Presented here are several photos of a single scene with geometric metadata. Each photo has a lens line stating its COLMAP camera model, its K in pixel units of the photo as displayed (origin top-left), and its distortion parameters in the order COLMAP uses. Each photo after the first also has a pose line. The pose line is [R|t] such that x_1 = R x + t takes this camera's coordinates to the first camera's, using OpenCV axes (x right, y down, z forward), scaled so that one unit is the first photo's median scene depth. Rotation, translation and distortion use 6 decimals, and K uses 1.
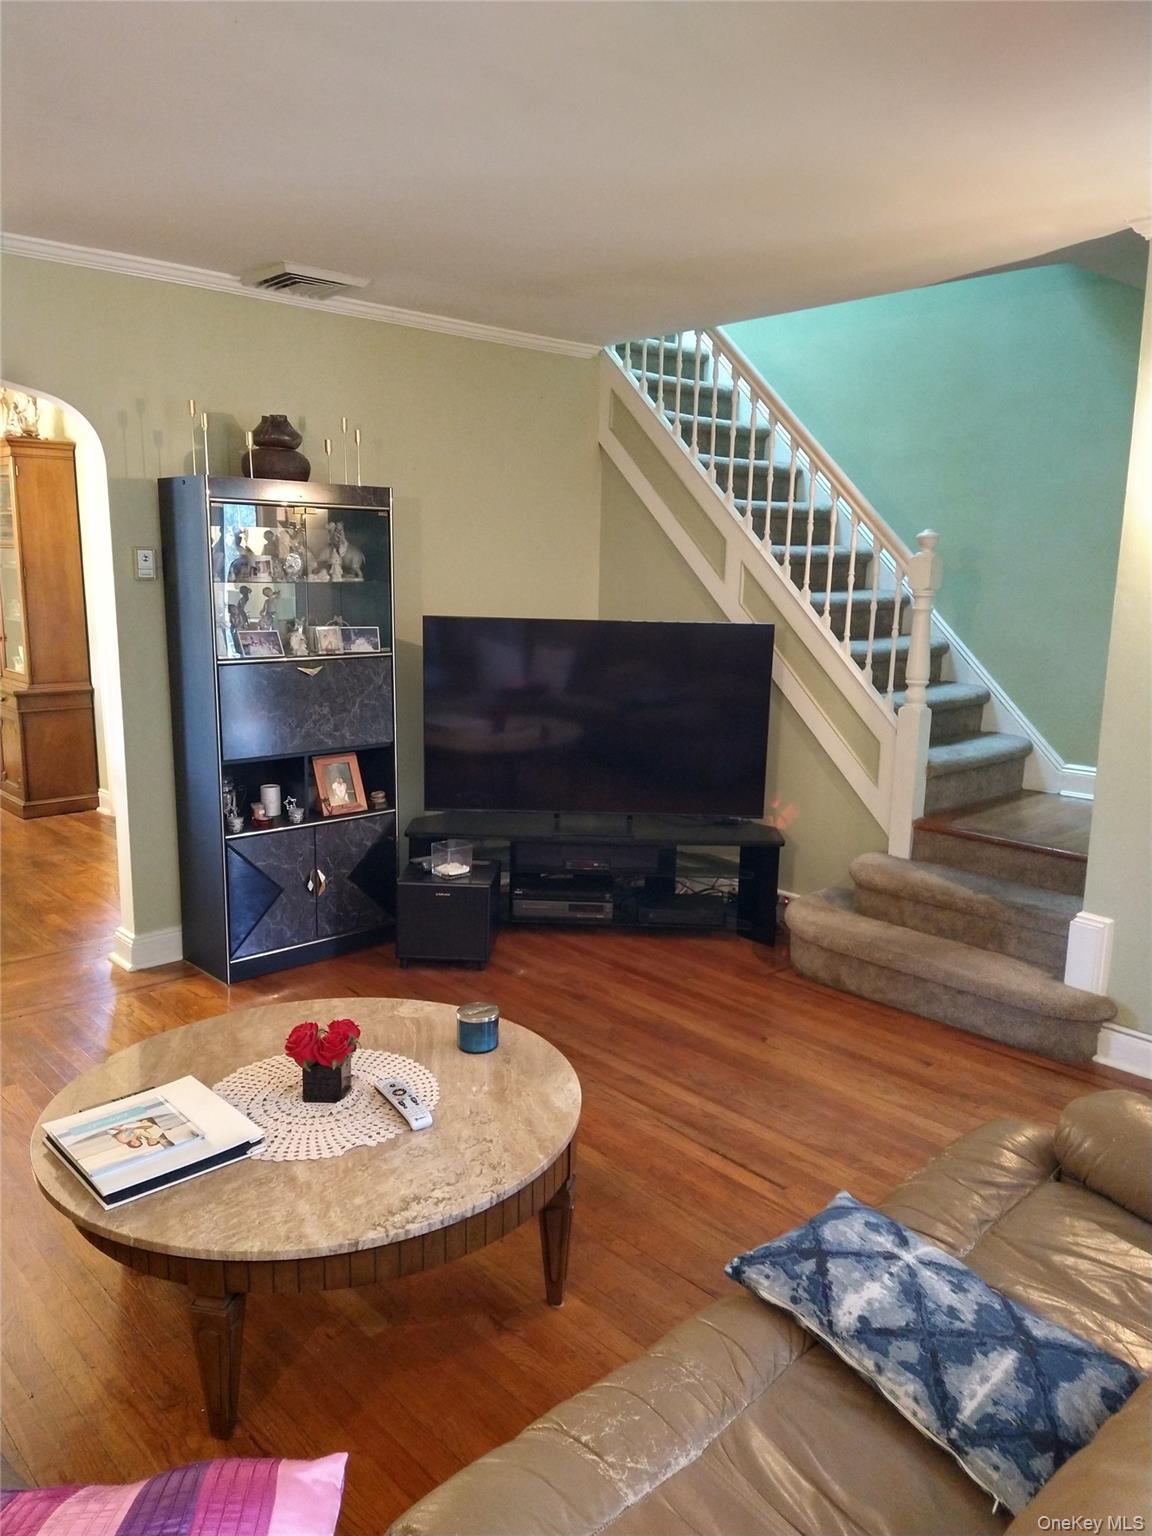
lens RADIAL K [[1142.3, 0, 585.2], [0, 1142.3, 756.3], [0, 0, 1]] dist [0.032905, -0.000410]
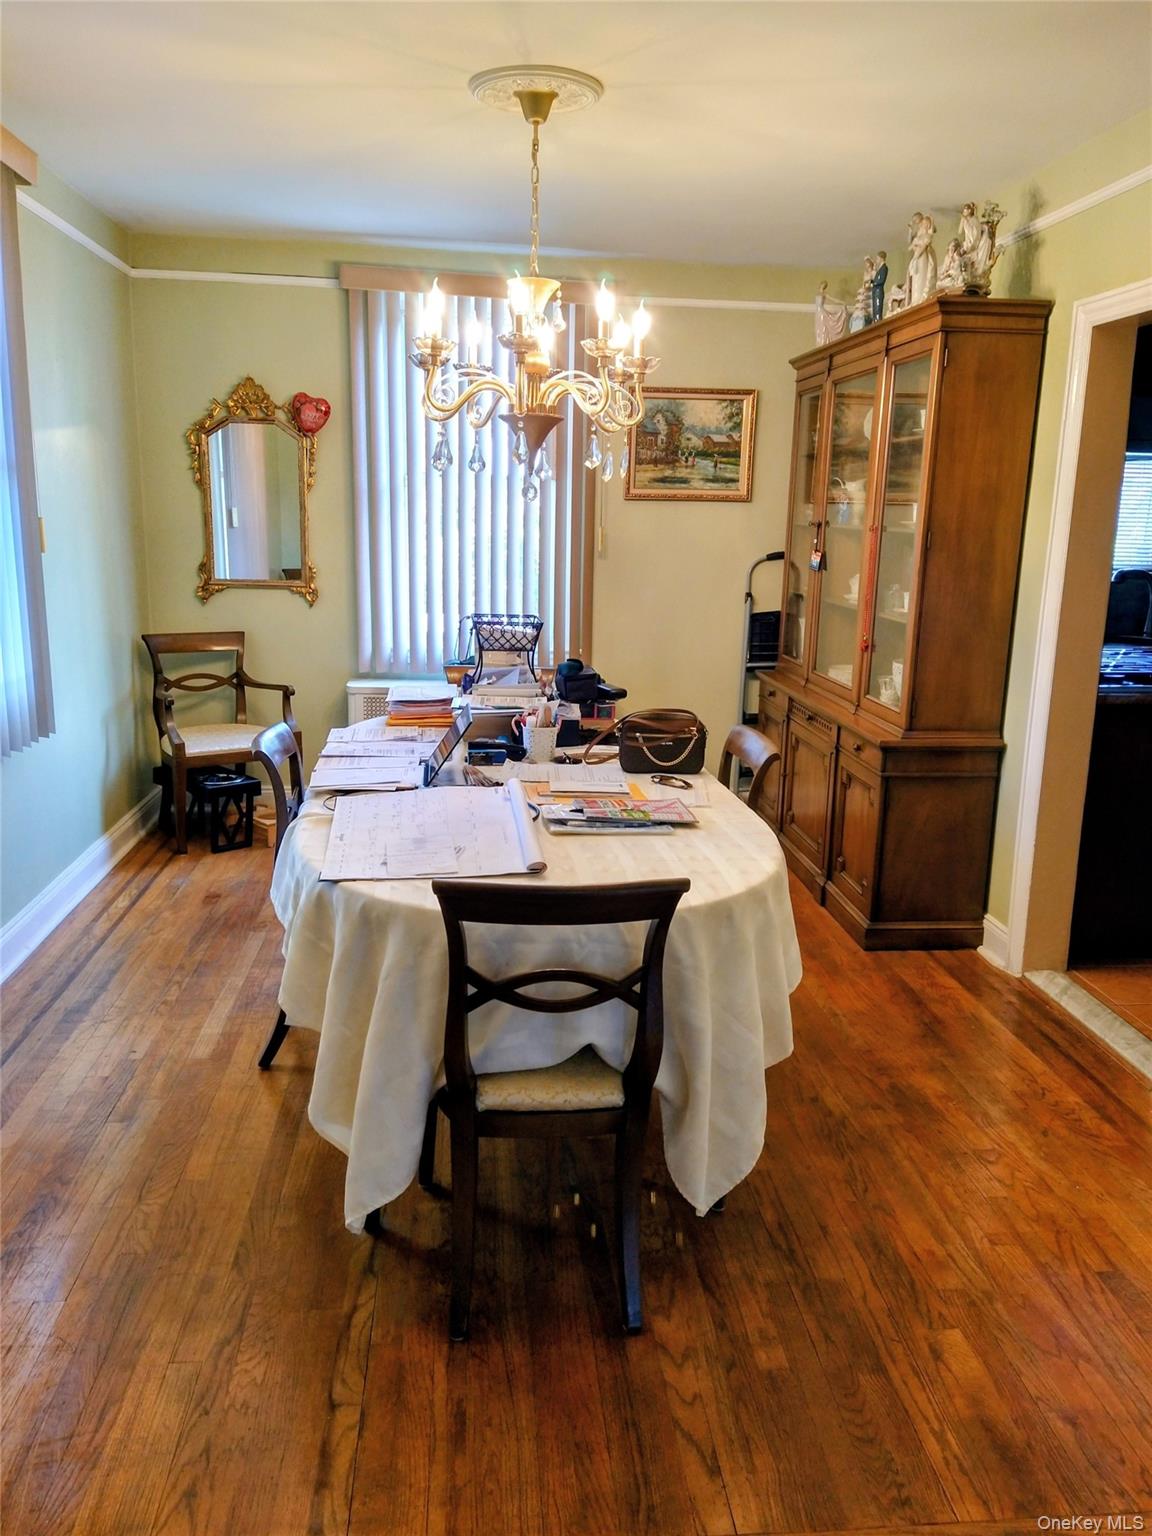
lens RADIAL K [[1142.3, 0, 581.2], [0, 1142.3, 768.9], [0, 0, 1]] dist [0.032905, -0.000410]
pose [[0.798319, 0.146864, -0.584052, -0.268144], [-0.113080, 0.989115, 0.094154, -0.079563], [0.591523, -0.009120, 0.806237, 0.425897]]
